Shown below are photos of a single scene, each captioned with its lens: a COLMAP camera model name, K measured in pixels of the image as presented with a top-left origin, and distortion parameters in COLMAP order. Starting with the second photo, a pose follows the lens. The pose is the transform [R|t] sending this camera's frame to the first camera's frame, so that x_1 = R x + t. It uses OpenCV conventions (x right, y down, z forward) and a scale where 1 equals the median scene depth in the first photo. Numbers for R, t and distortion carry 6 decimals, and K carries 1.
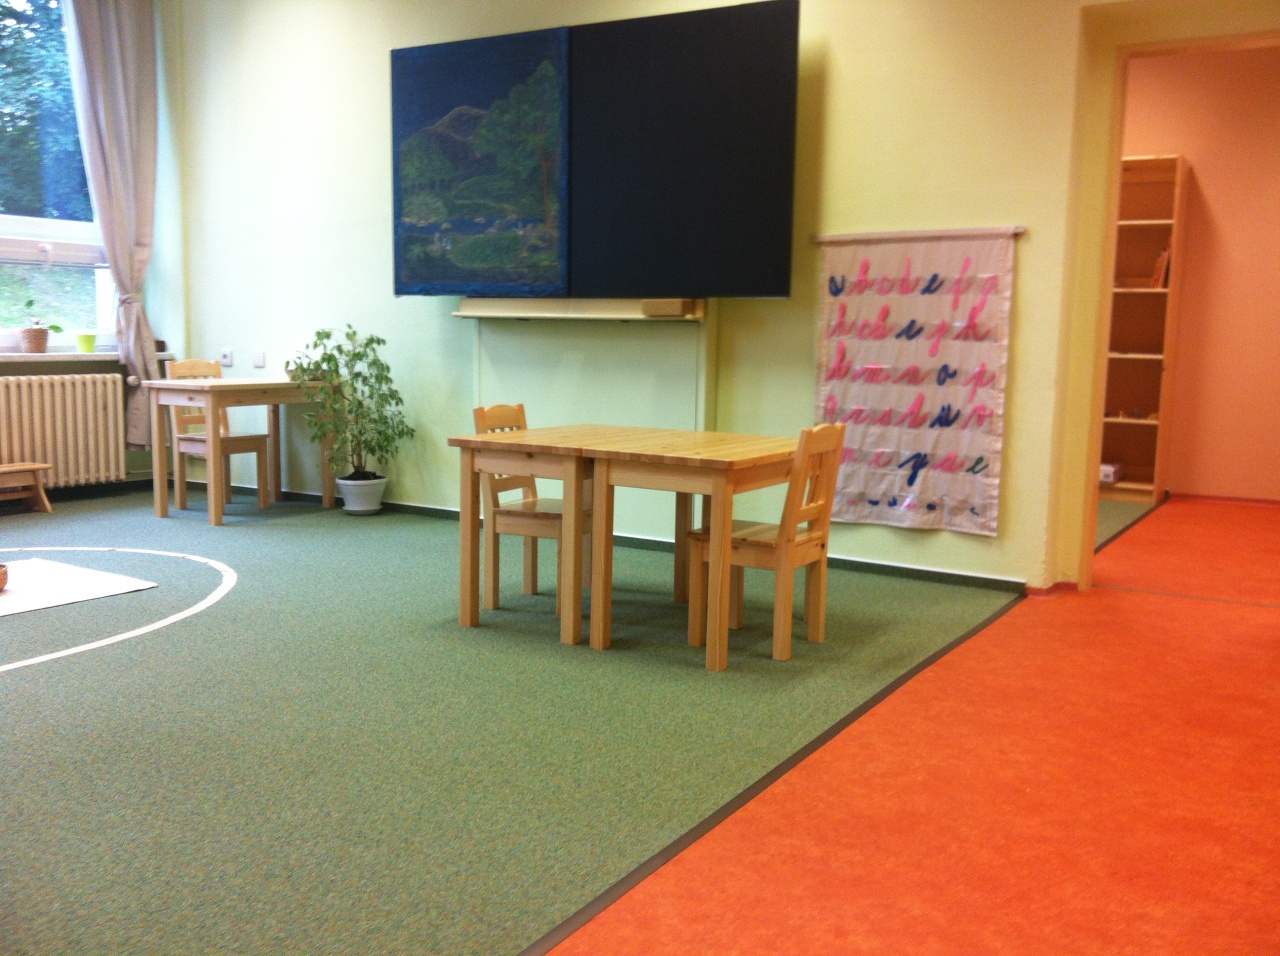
lens RADIAL K [[1208.7, 0, 635.1], [0, 1208.7, 480.5], [0, 0, 1]] dist [0.027410, 0.000000]
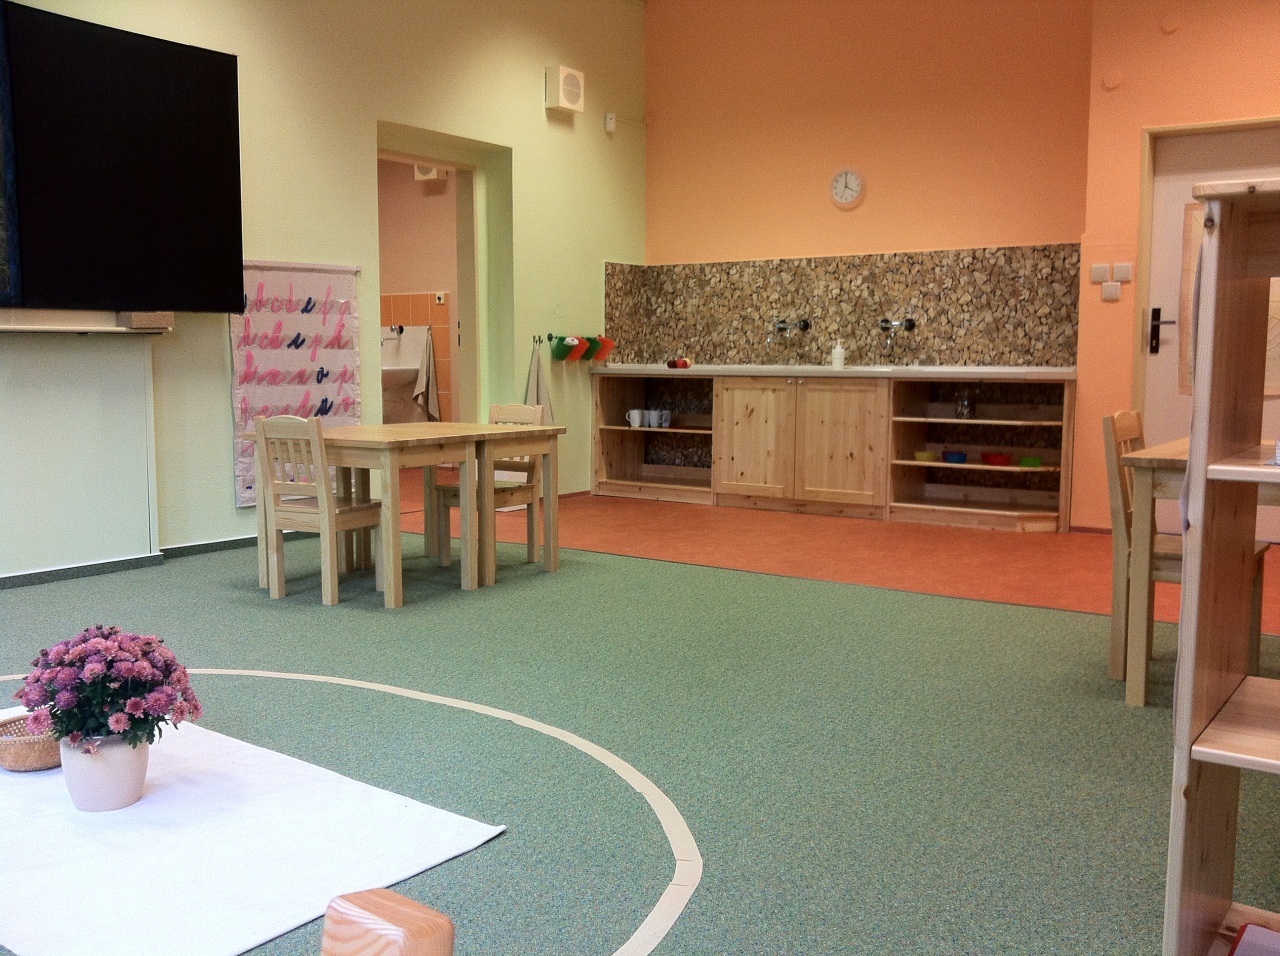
lens RADIAL K [[1208.7, 0, 637.1], [0, 1208.7, 475.6], [0, 0, 1]] dist [0.027410, 0.000000]
pose [[0.088675, -0.119137, 0.988910, -1.012148], [0.127243, 0.986042, 0.107382, -0.076949], [-0.987900, 0.116310, 0.102596, 0.539845]]
